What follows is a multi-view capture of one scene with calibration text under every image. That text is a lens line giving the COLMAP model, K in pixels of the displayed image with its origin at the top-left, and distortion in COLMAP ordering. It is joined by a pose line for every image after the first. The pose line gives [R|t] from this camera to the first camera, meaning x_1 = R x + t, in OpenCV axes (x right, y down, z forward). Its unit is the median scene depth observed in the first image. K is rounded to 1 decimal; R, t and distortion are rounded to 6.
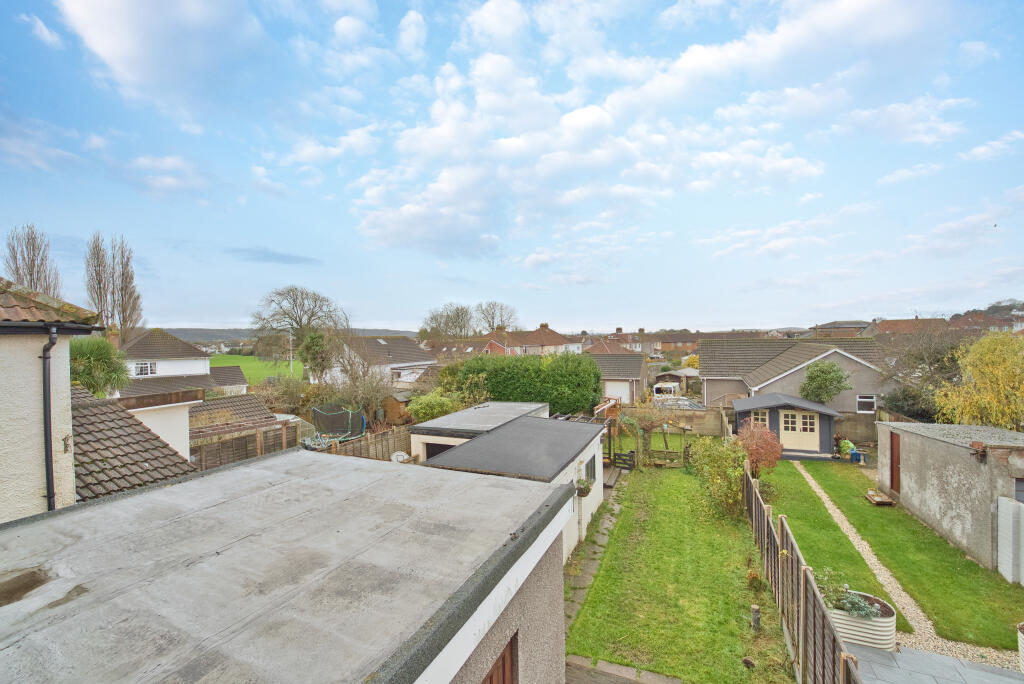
lens RADIAL K [[431.3, 0, 509.3], [0, 431.3, 336.8], [0, 0, 1]] dist [-0.019641, 0.000649]
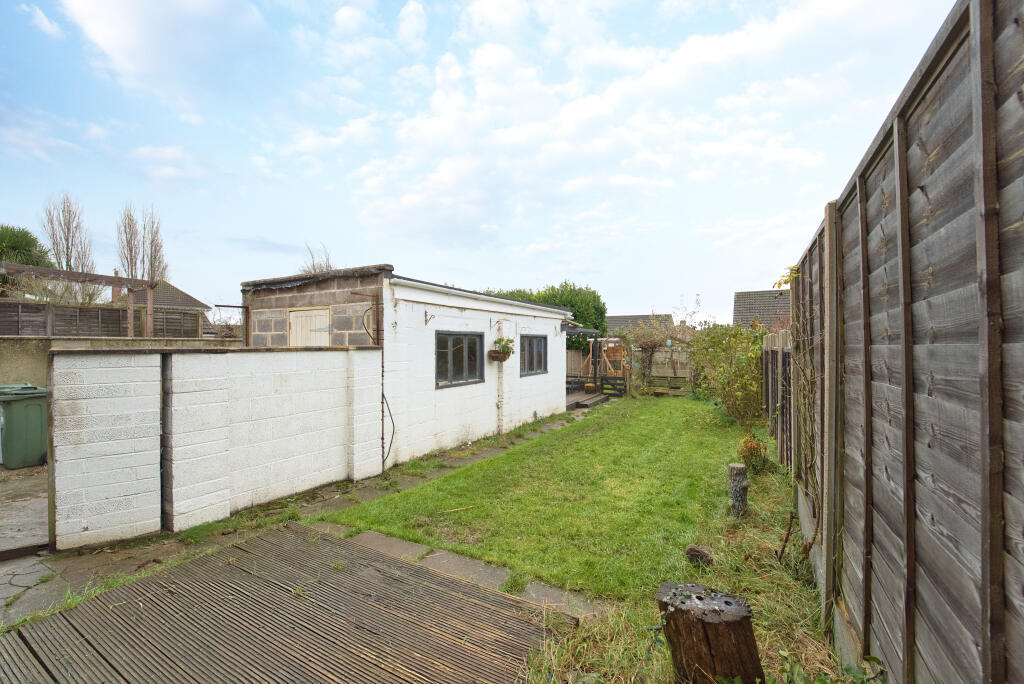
lens RADIAL K [[431.3, 0, 509.3], [0, 431.3, 336.8], [0, 0, 1]] dist [-0.019641, 0.000649]
pose [[0.994912, 0.020184, -0.098702, 0.179784], [-0.021199, 0.999733, -0.009247, 0.243028], [0.098488, 0.011293, 0.995074, 0.243290]]
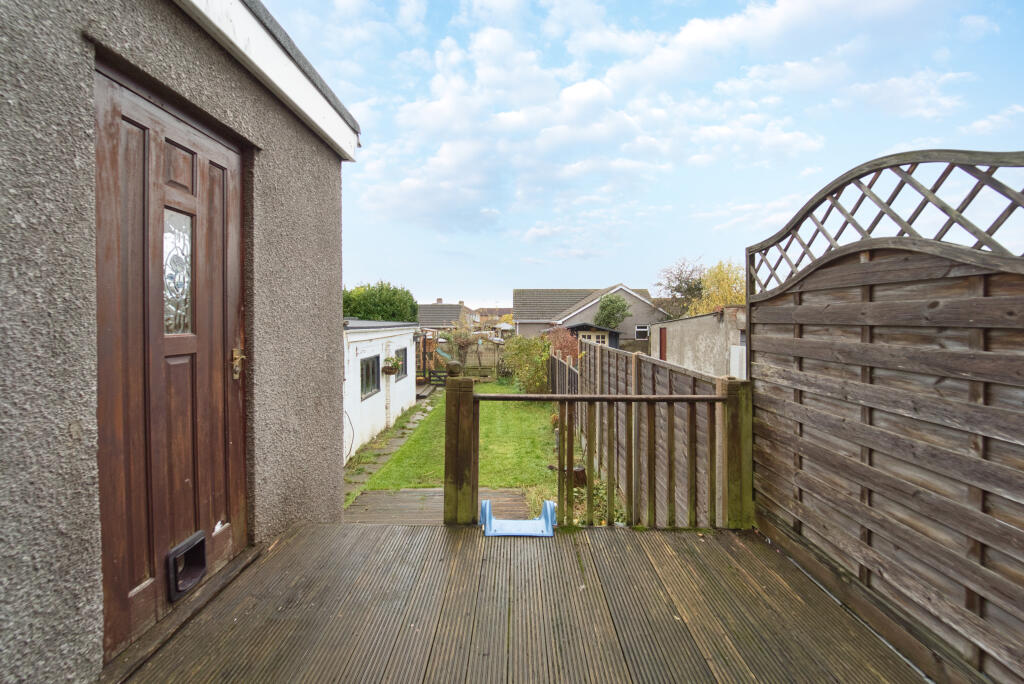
lens RADIAL K [[438.3, 0, 515.8], [0, 438.3, 318.1], [0, 0, 1]] dist [-0.001717, 0.000082]
pose [[0.912335, 0.018103, 0.409045, 0.022194], [-0.016967, 0.999836, -0.006406, 0.181501], [-0.409094, -0.001096, 0.912492, 0.036389]]
